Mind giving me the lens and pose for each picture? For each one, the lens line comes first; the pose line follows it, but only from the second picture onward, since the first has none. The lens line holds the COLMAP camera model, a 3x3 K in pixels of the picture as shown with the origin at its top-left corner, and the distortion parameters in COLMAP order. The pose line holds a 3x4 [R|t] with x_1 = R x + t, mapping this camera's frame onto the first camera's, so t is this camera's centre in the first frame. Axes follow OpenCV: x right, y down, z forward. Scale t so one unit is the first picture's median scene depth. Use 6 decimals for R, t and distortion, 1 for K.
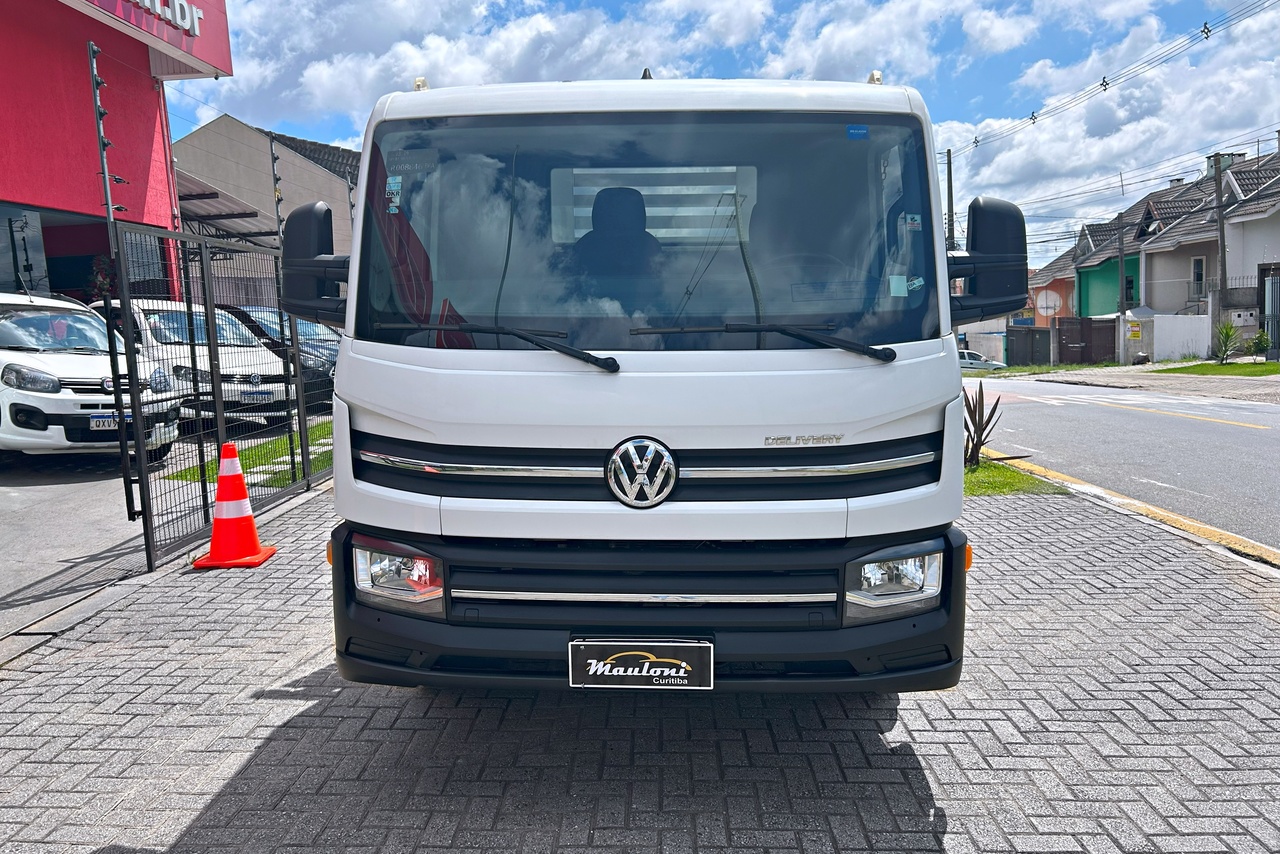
lens RADIAL K [[977.2, 0, 670.2], [0, 977.2, 436.2], [0, 0, 1]] dist [0.030693, -0.026592]
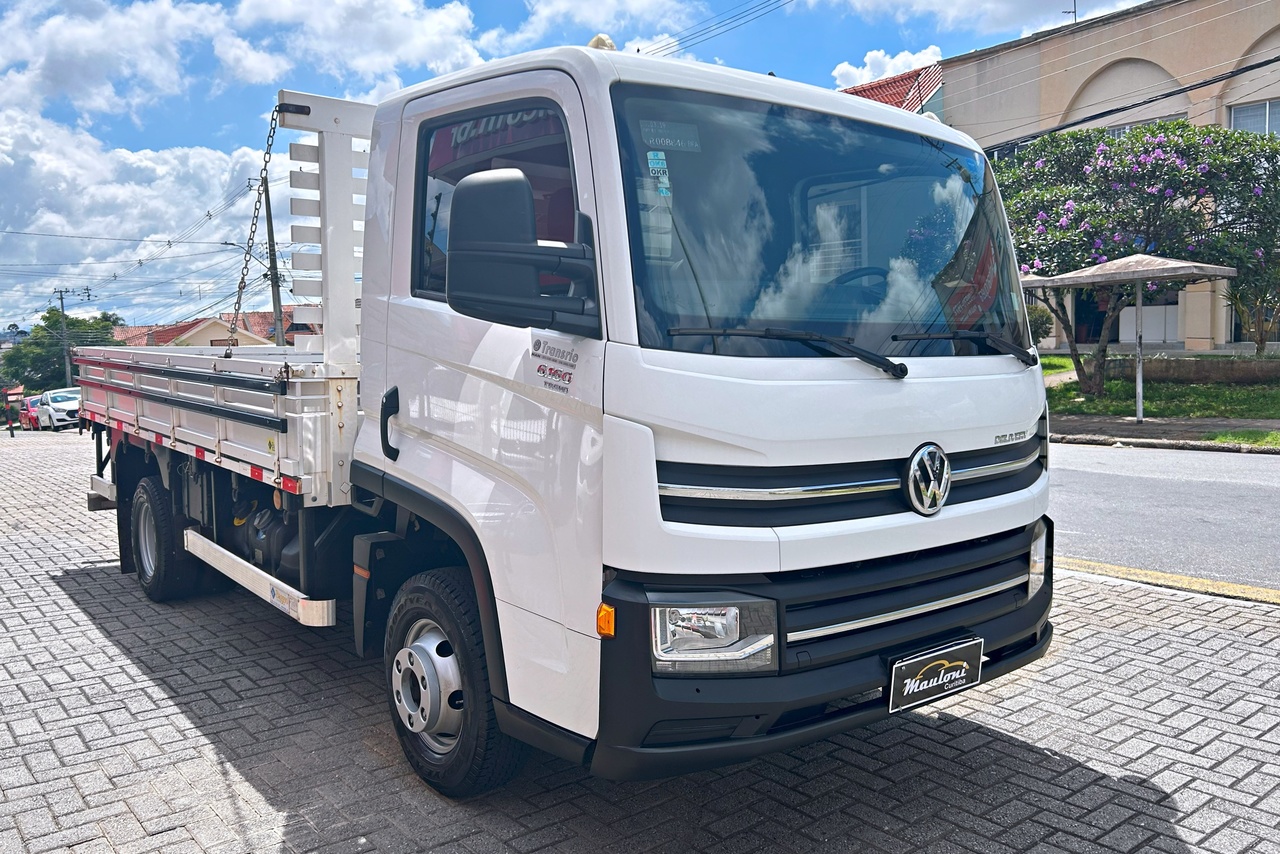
lens RADIAL K [[977.2, 0, 653.7], [0, 977.2, 437.6], [0, 0, 1]] dist [0.030693, -0.026592]
pose [[0.758355, -0.053228, 0.649665, -0.845684], [0.075722, 0.997106, -0.006696, -0.018697], [-0.647429, 0.054272, 0.760191, 0.404124]]
